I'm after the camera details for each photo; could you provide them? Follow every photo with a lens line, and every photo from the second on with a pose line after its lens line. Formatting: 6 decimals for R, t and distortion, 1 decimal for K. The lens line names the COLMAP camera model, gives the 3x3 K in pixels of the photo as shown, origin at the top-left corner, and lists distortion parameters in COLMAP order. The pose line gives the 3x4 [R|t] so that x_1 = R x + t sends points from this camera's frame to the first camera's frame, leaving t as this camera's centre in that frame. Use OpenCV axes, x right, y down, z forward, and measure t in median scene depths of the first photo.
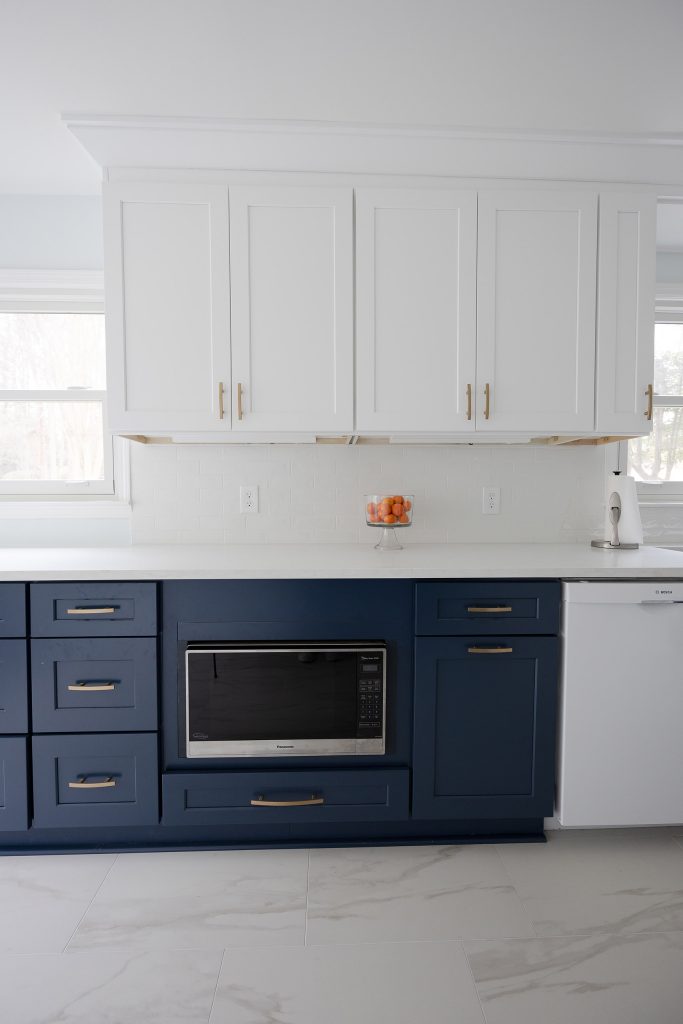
lens RADIAL K [[422.5, 0, 339.8], [0, 422.5, 513.3], [0, 0, 1]] dist [0.000363, 0.000054]
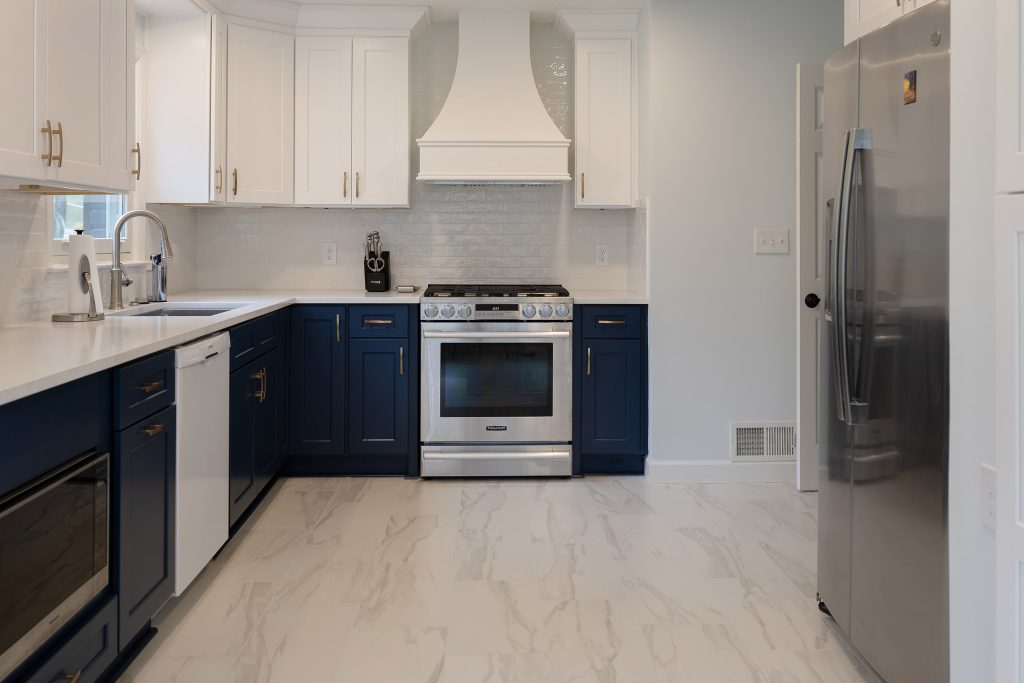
lens RADIAL K [[956.2, 0, 512.5], [0, 956.2, 228.8], [0, 0, 1]] dist [-0.004034, 0.006751]
pose [[0.006231, 0.009750, 0.999933, -1.755872], [0.037193, 0.999258, -0.009975, -0.070841], [-0.999289, 0.037253, 0.005864, 0.177870]]
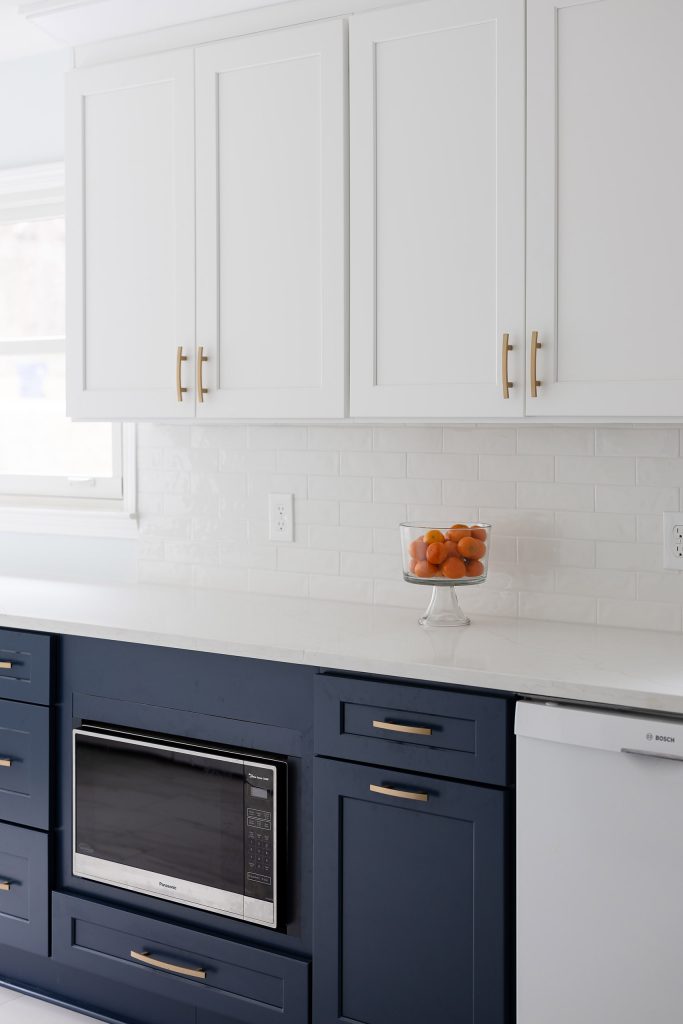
lens RADIAL K [[1538.3, 0, 341.7], [0, 1538.3, 431.2], [0, 0, 1]] dist [0.027499, 0.017609]
pose [[0.773363, 0.006830, -0.633926, 1.717913], [-0.022730, 0.999598, -0.016960, -0.170701], [0.633555, 0.027525, 0.773208, -0.830265]]
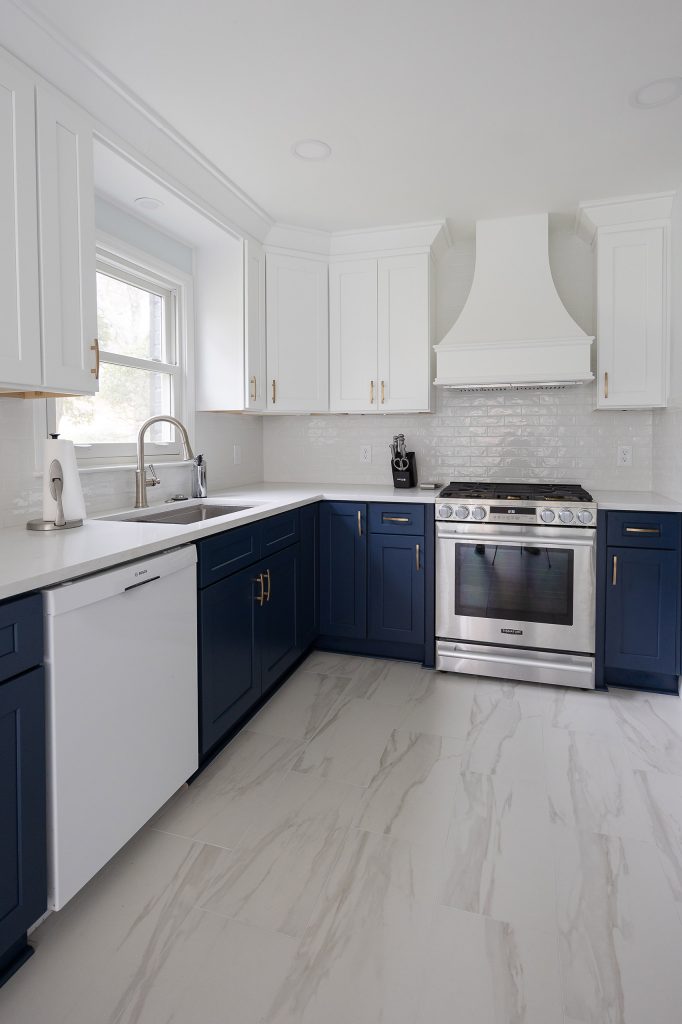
lens RADIAL K [[536.6, 0, 350.2], [0, 536.6, 452.2], [0, 0, 1]] dist [-0.002067, 0.000125]
pose [[0.333373, -0.023505, 0.942502, -0.186671], [0.039937, 0.999144, 0.010791, -0.074137], [-0.941949, 0.034043, 0.334026, 0.163362]]
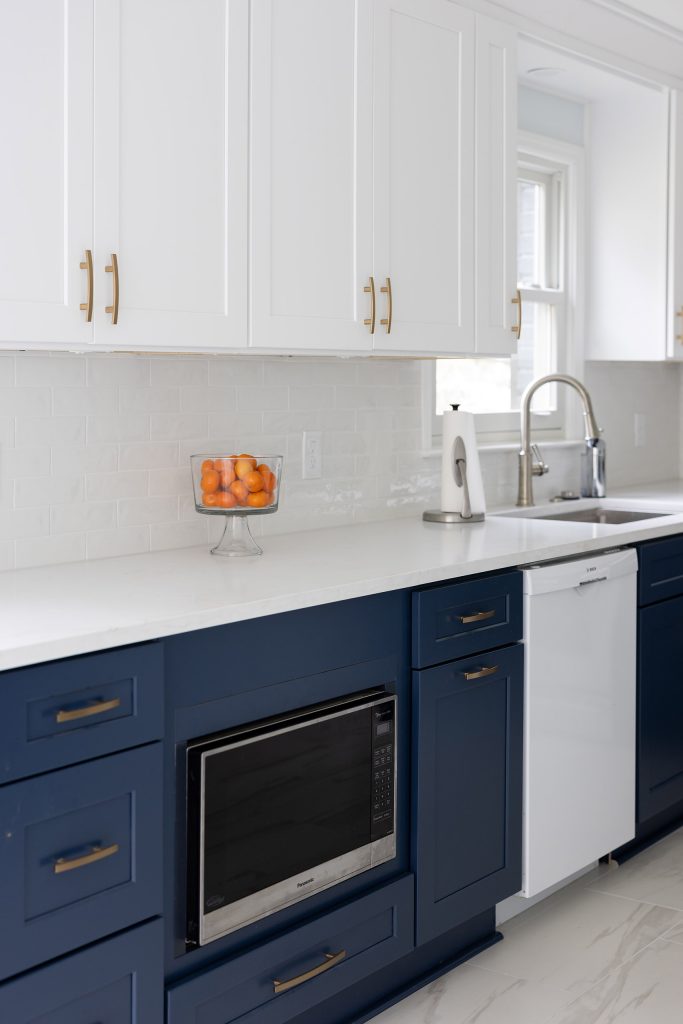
lens RADIAL K [[1494.6, 0, 353.9], [0, 1494.6, 382.3], [0, 0, 1]] dist [0.017430, -0.019463]
pose [[0.608889, 0.000460, 0.793256, -1.798146], [0.025043, 0.999490, -0.019802, -0.128503], [-0.792860, 0.031922, 0.608567, -0.400950]]
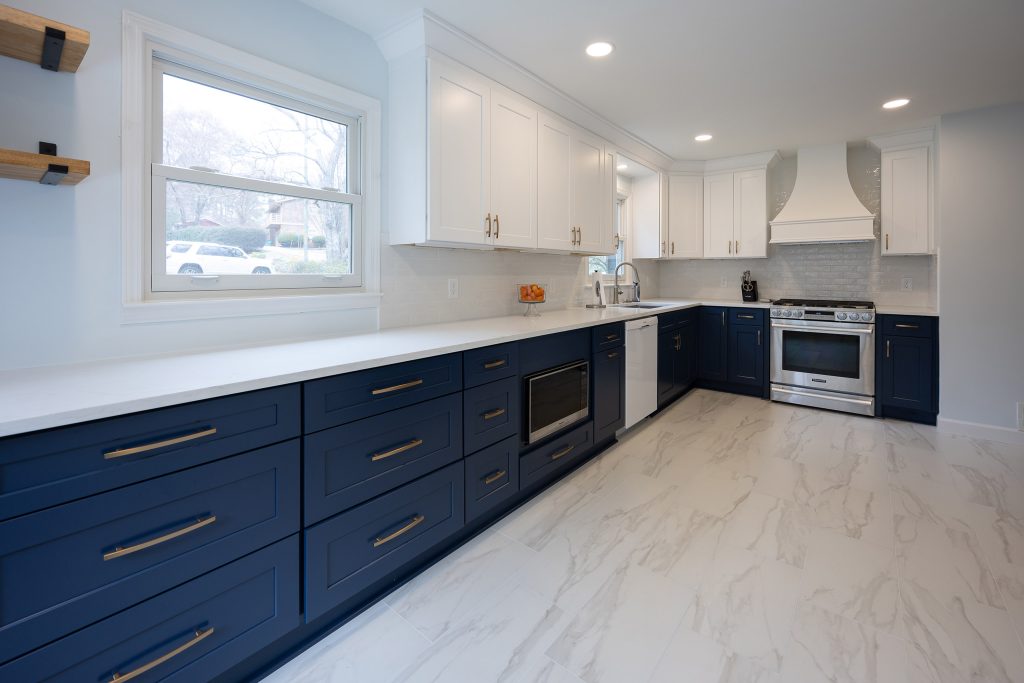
lens RADIAL K [[431.8, 0, 513.1], [0, 431.8, 274.8], [0, 0, 1]] dist [-0.002472, 0.000114]
pose [[0.659955, -0.000611, 0.751305, -1.675206], [0.027588, 0.999345, -0.023420, -0.056659], [-0.750798, 0.036183, 0.659540, -0.111963]]
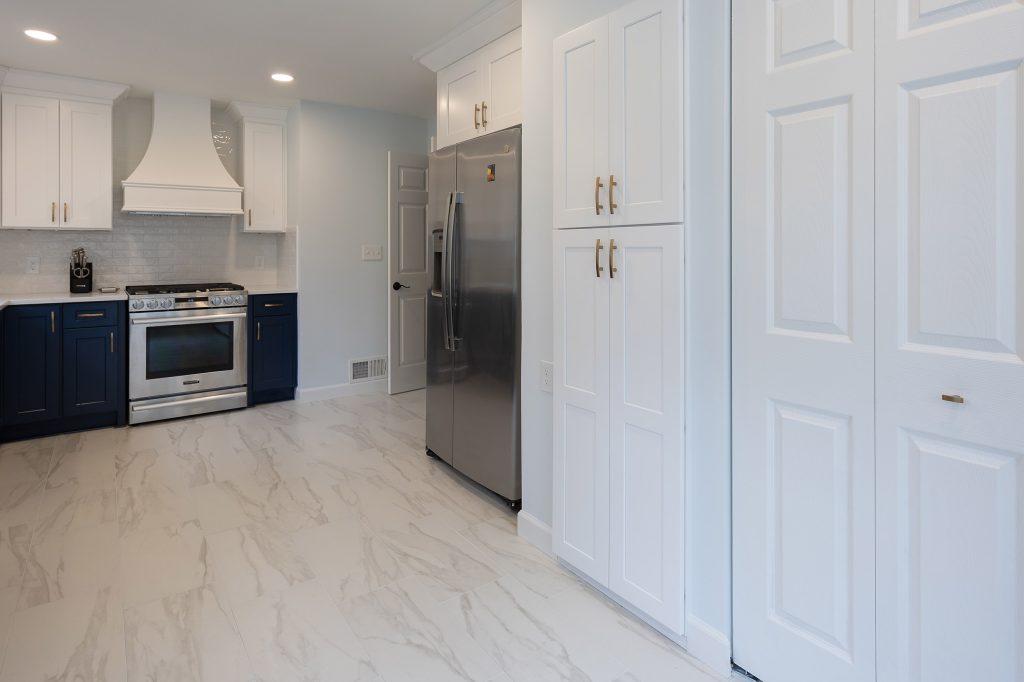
lens RADIAL K [[569.8, 0, 505.5], [0, 569.8, 247.3], [0, 0, 1]] dist [-0.000718, 0.001077]
pose [[-0.549070, 0.007092, 0.835746, -1.720424], [0.037650, 0.999159, 0.016256, -0.086530], [-0.834928, 0.040391, -0.548875, 0.543431]]
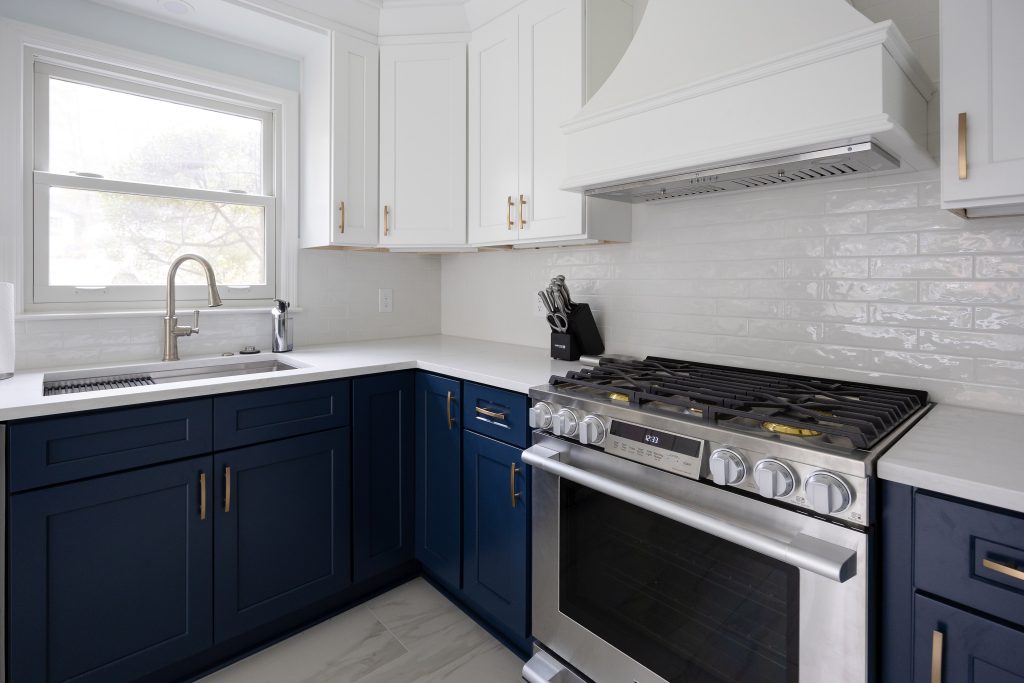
lens RADIAL K [[496.0, 0, 453.7], [0, 496.0, 282.2], [0, 0, 1]] dist [-0.003269, -0.000396]
pose [[0.798584, 0.003120, 0.601876, 1.120042], [0.020917, 0.999239, -0.032933, -0.058559], [-0.601520, 0.038889, 0.797910, -0.223600]]
